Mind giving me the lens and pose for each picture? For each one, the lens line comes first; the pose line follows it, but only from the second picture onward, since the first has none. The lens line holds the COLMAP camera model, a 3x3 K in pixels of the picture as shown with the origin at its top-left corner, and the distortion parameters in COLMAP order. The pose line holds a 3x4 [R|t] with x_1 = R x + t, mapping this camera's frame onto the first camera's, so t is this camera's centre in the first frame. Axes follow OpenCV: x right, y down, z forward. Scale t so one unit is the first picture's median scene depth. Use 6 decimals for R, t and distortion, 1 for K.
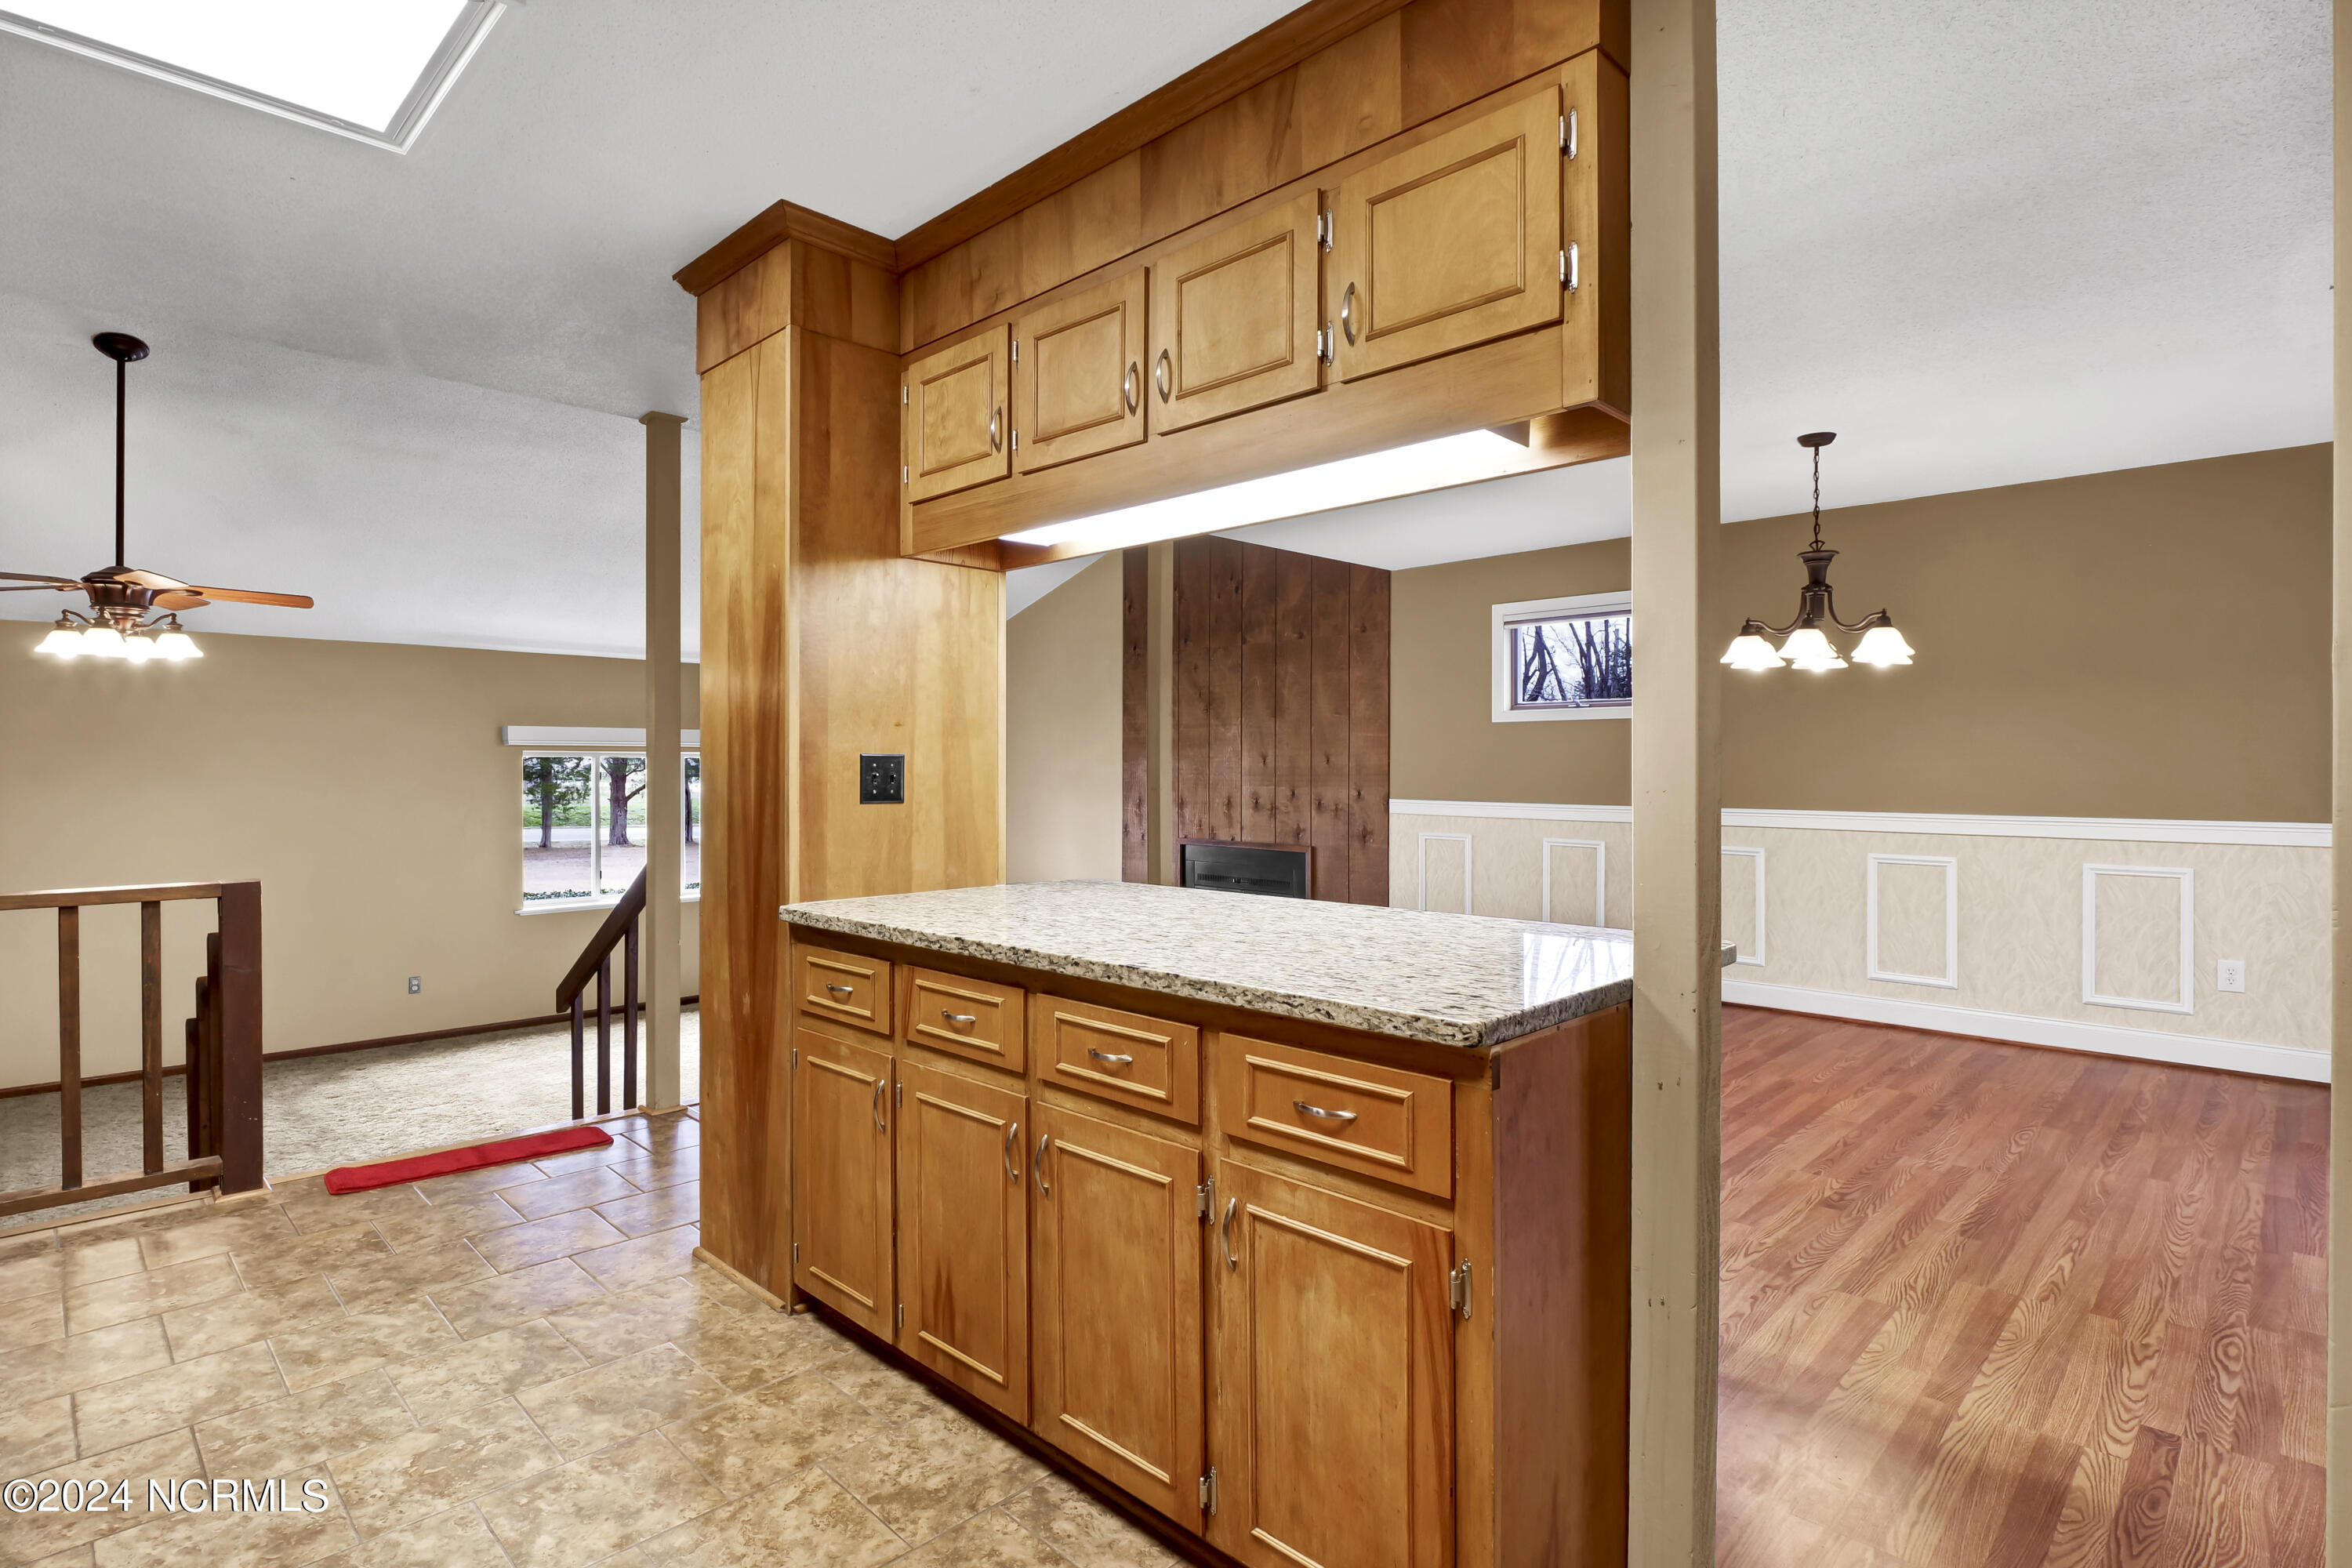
lens RADIAL K [[1177.3, 0, 1143.7], [0, 1177.3, 768.8], [0, 0, 1]] dist [-0.001906, 0.000049]
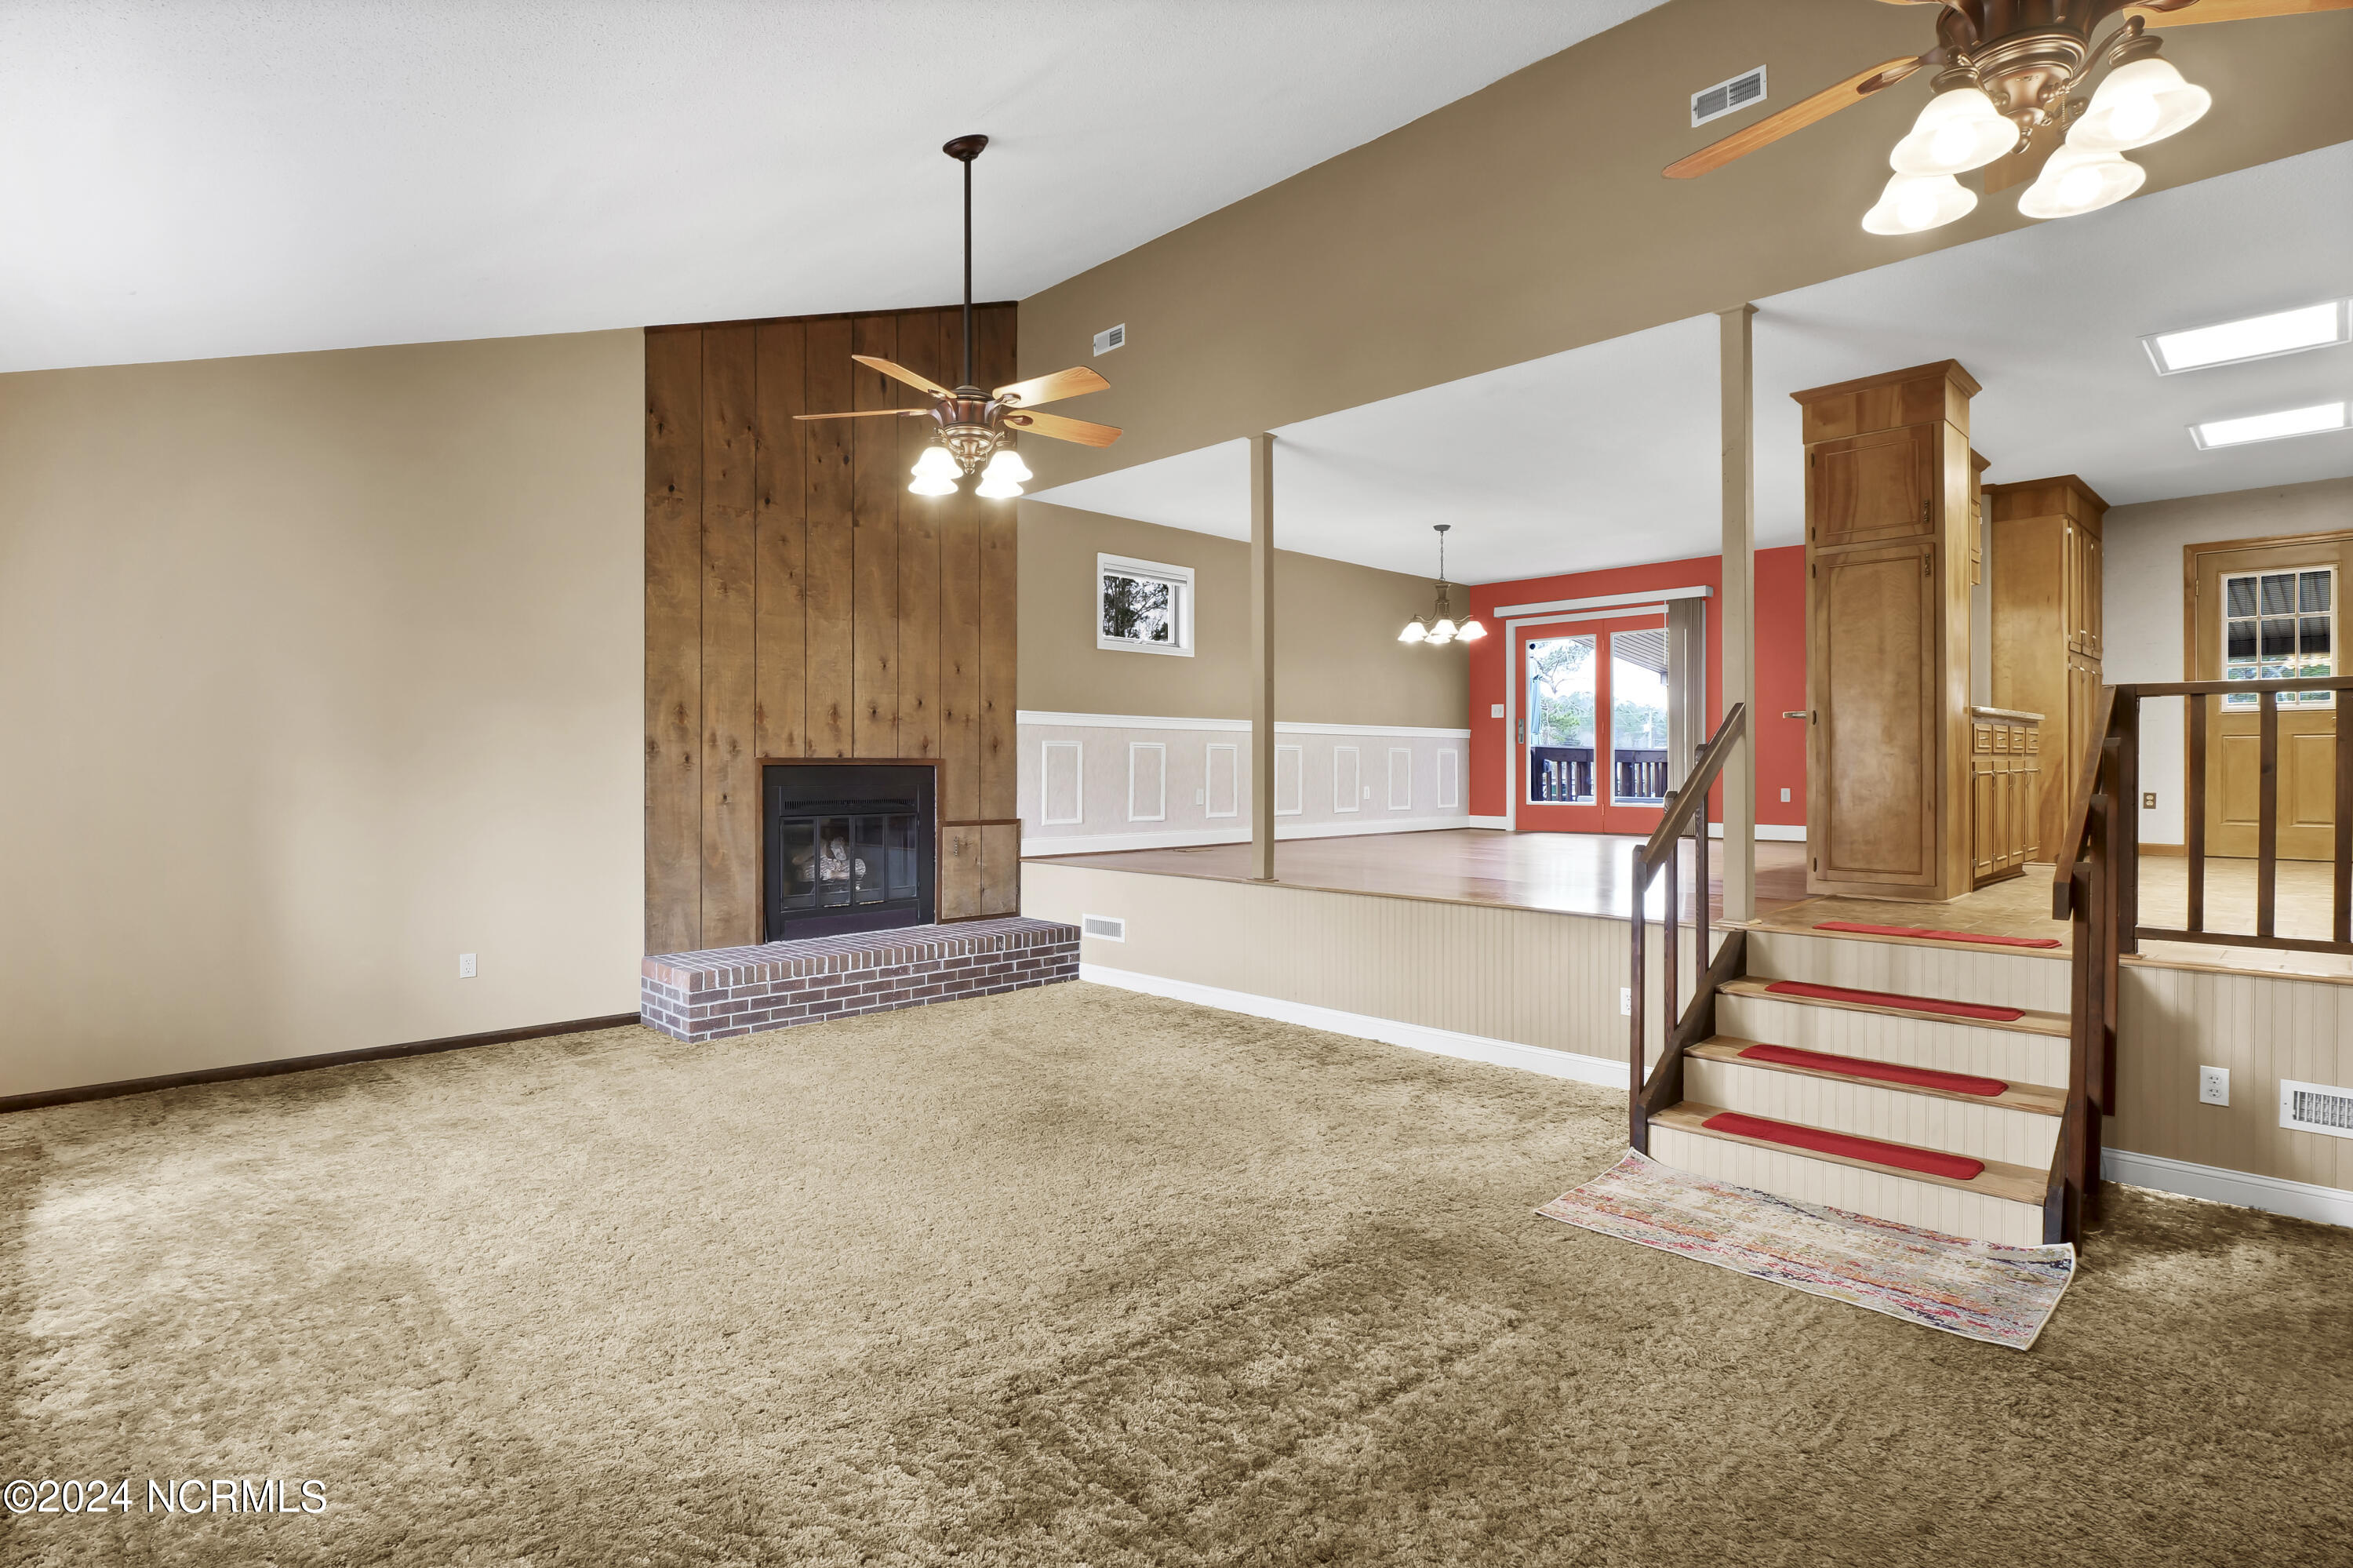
lens RADIAL K [[1156.3, 0, 1172.8], [0, 1156.3, 767.4], [0, 0, 1]] dist [-0.014267, -0.000858]
pose [[0.006596, -0.001262, 0.999977, -2.343128], [0.003160, 0.999994, 0.001241, 0.213683], [-0.999973, 0.003152, 0.006600, 2.374730]]
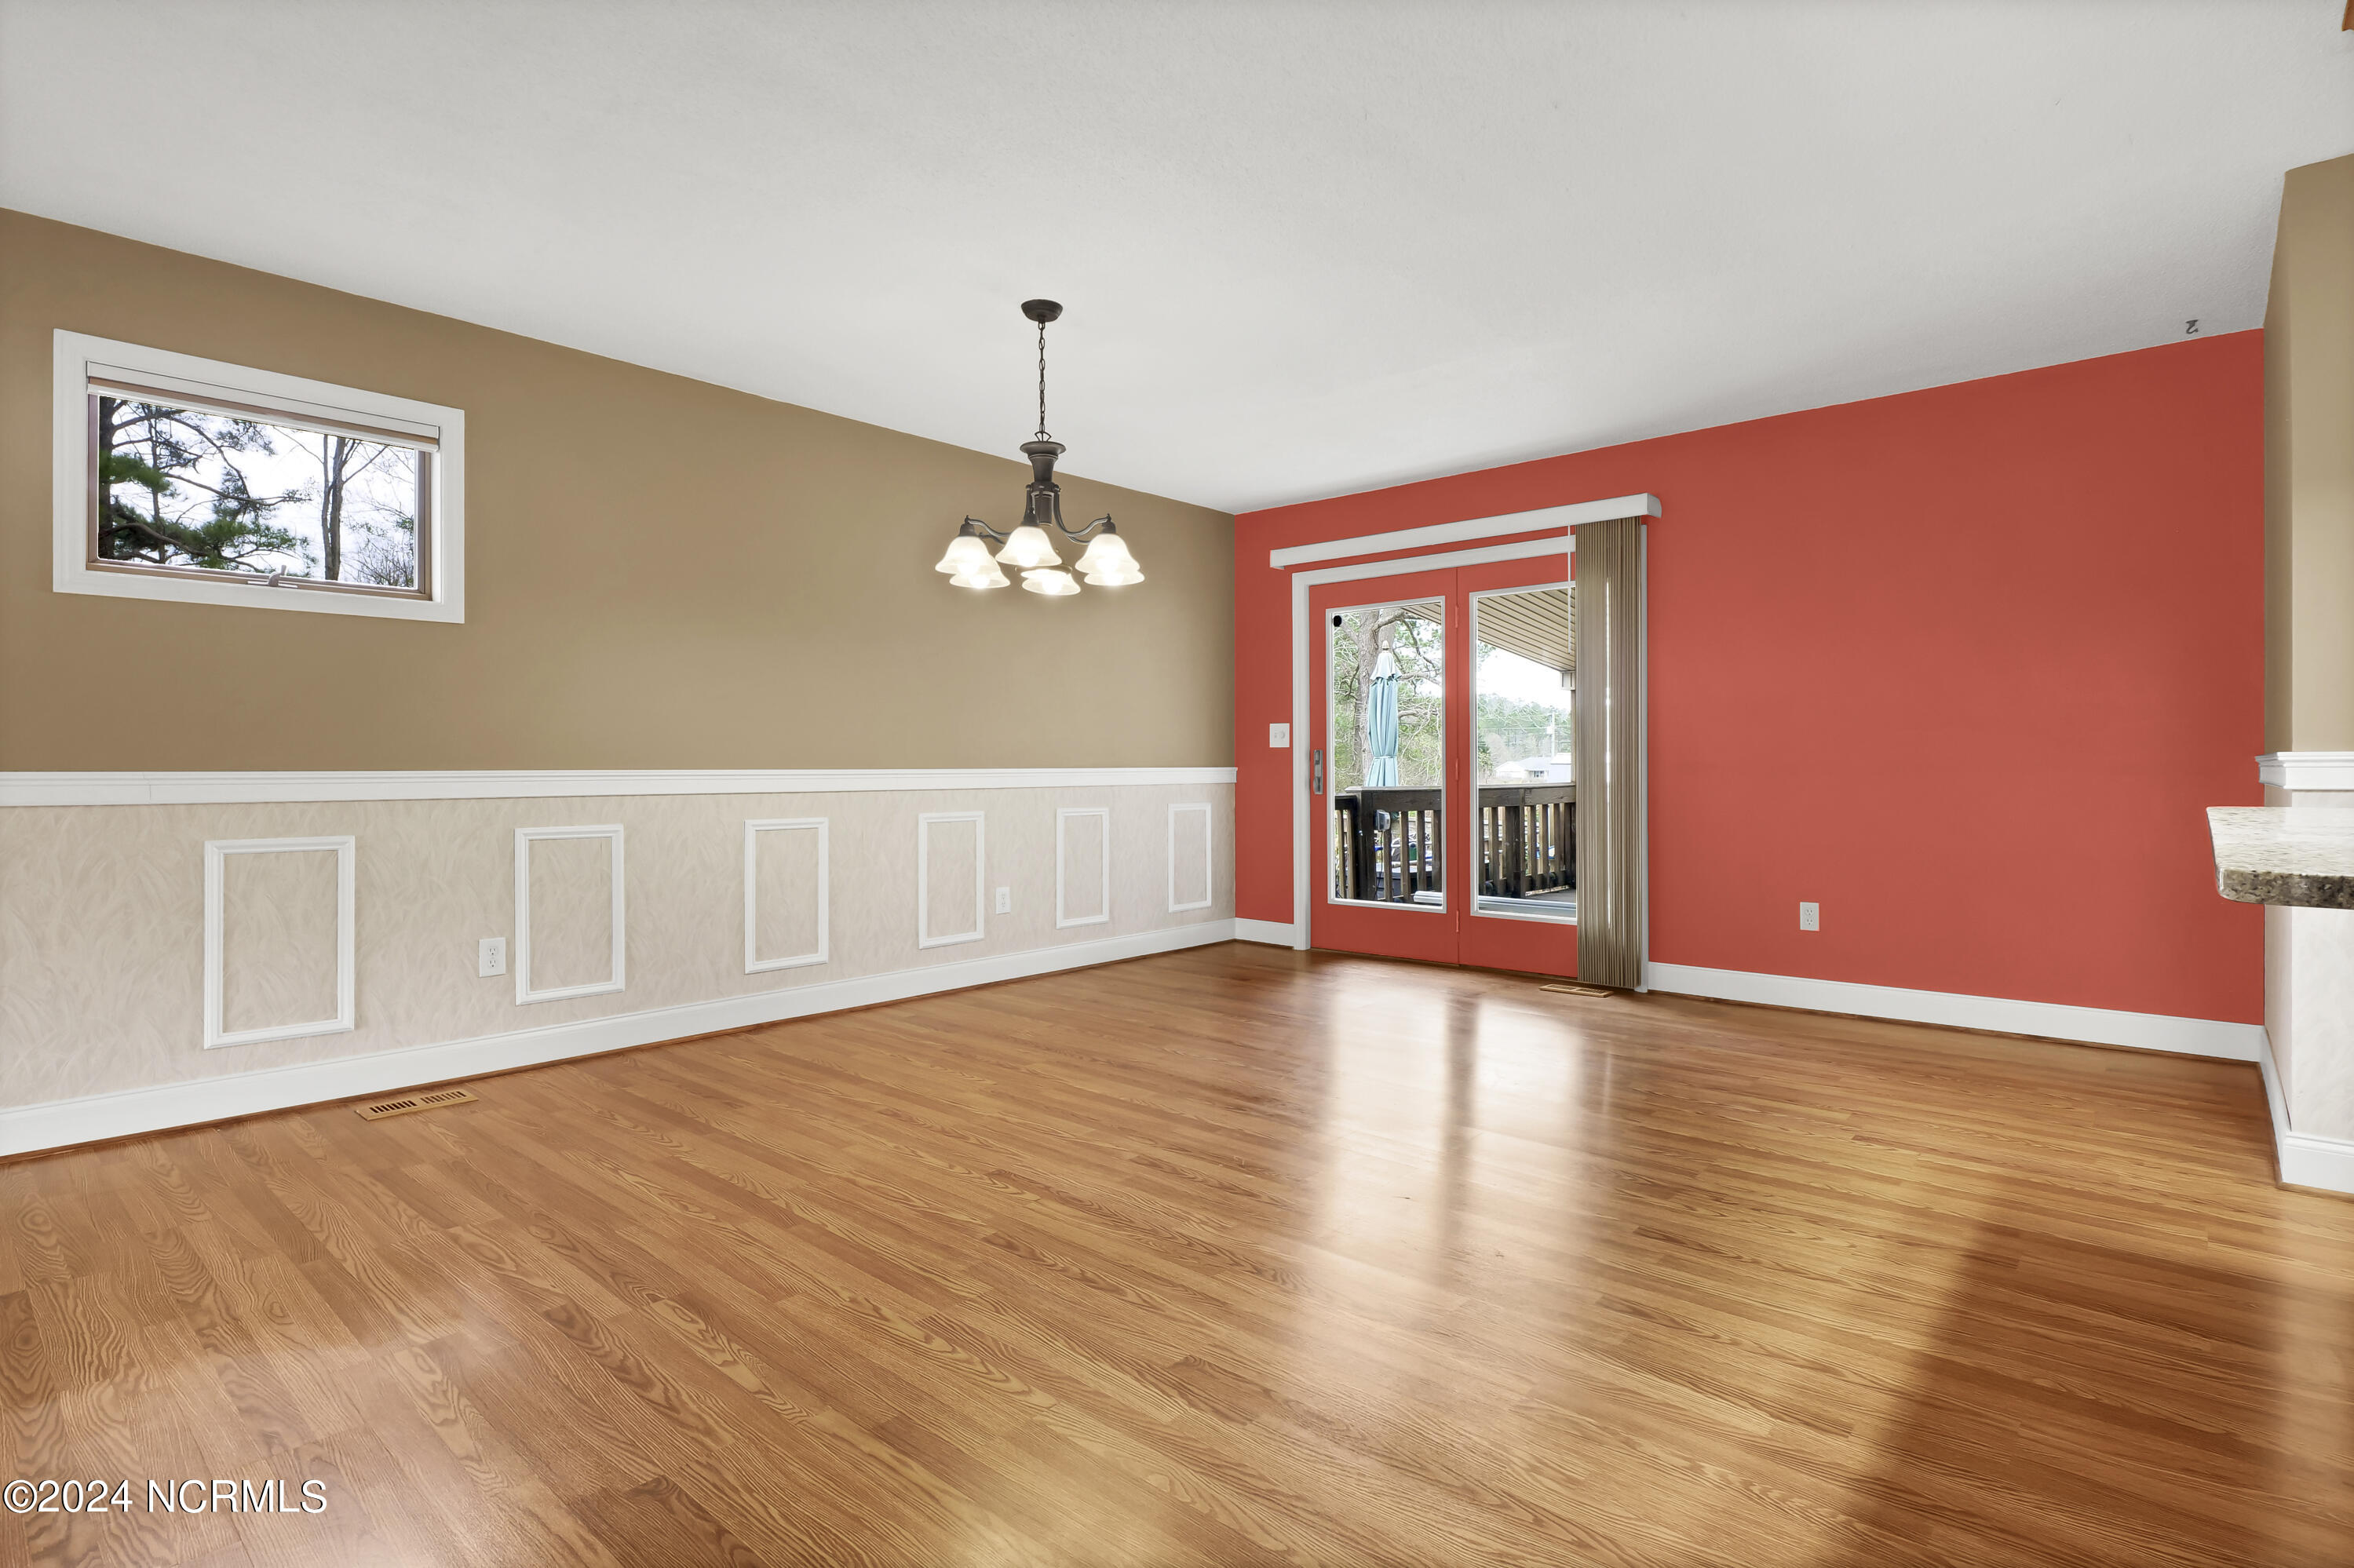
lens RADIAL K [[1156.6, 0, 1173.3], [0, 1156.6, 767.4], [0, 0, 1]] dist [-0.014267, -0.000858]
pose [[-0.067070, -0.002514, 0.997745, -0.422558], [0.004460, 0.999986, 0.002819, 0.070479], [-0.997738, 0.004639, -0.067058, 1.570578]]
